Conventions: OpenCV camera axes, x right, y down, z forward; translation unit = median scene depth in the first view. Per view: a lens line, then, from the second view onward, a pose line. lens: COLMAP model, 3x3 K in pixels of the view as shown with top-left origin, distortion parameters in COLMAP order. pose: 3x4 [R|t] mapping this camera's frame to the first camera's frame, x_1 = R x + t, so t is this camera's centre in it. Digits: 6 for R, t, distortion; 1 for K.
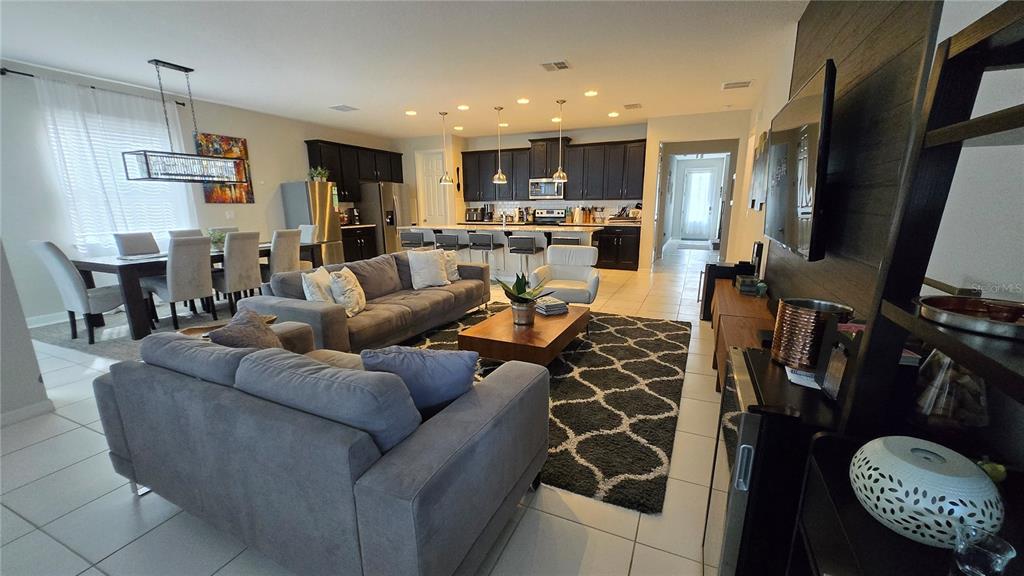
lens RADIAL K [[400.8, 0, 512.9], [0, 400.8, 296.5], [0, 0, 1]] dist [0.000327, -0.000553]
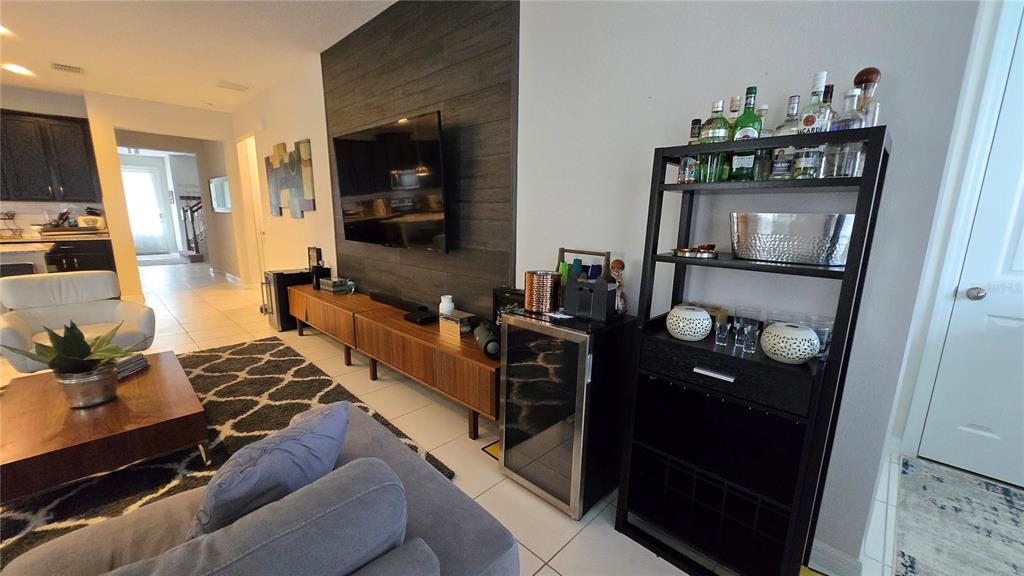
lens RADIAL K [[400.8, 0, 512.9], [0, 400.8, 296.5], [0, 0, 1]] dist [0.000327, -0.000553]
pose [[0.342269, -0.179800, 0.922239, -0.236211], [0.196941, 0.973446, 0.116693, -0.029403], [-0.918731, 0.141686, 0.368590, 0.143990]]
